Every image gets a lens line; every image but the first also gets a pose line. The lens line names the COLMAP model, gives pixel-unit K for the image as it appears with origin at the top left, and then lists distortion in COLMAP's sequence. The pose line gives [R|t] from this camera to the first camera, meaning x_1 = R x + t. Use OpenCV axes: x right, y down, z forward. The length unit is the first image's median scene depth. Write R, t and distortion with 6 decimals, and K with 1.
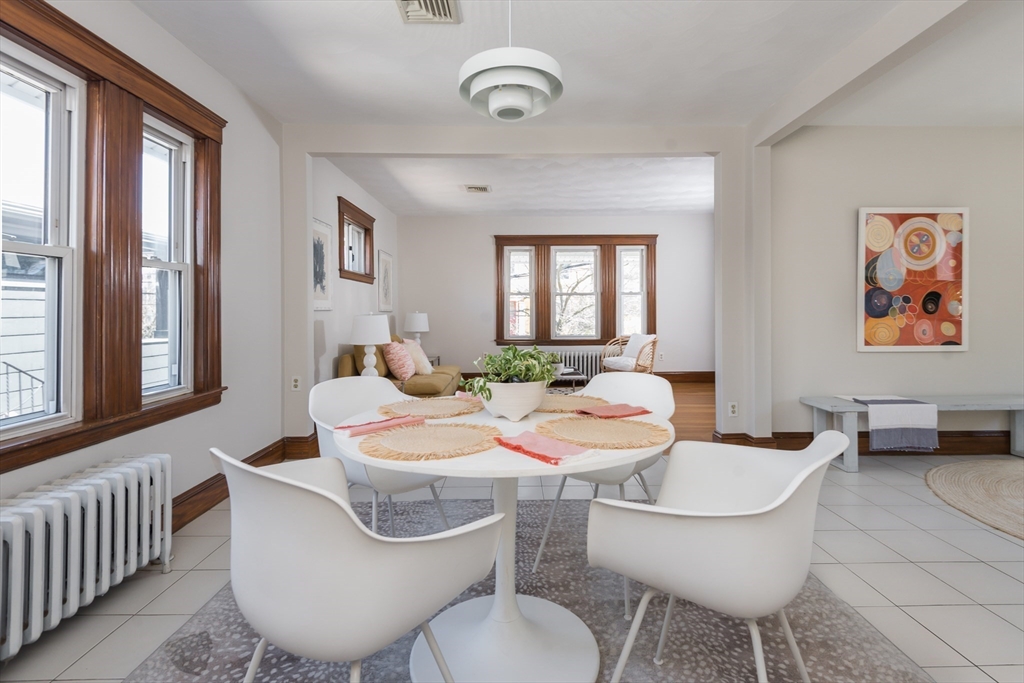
lens RADIAL K [[474.2, 0, 525.5], [0, 474.2, 308.8], [0, 0, 1]] dist [0.023290, -0.008636]
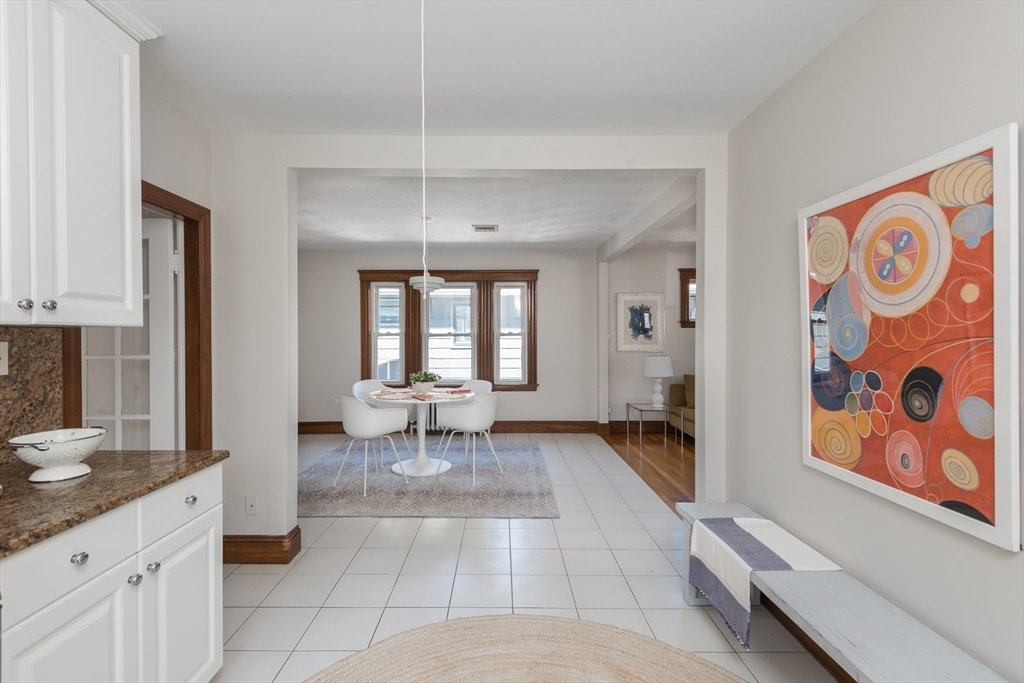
lens RADIAL K [[474.2, 0, 499.6], [0, 474.2, 337.6], [0, 0, 1]] dist [0.023290, -0.008636]
pose [[-0.022853, 0.008665, -0.999701, 0.979204], [0.004753, 0.999952, 0.008558, -0.051383], [0.999728, -0.004556, -0.022893, 0.501963]]
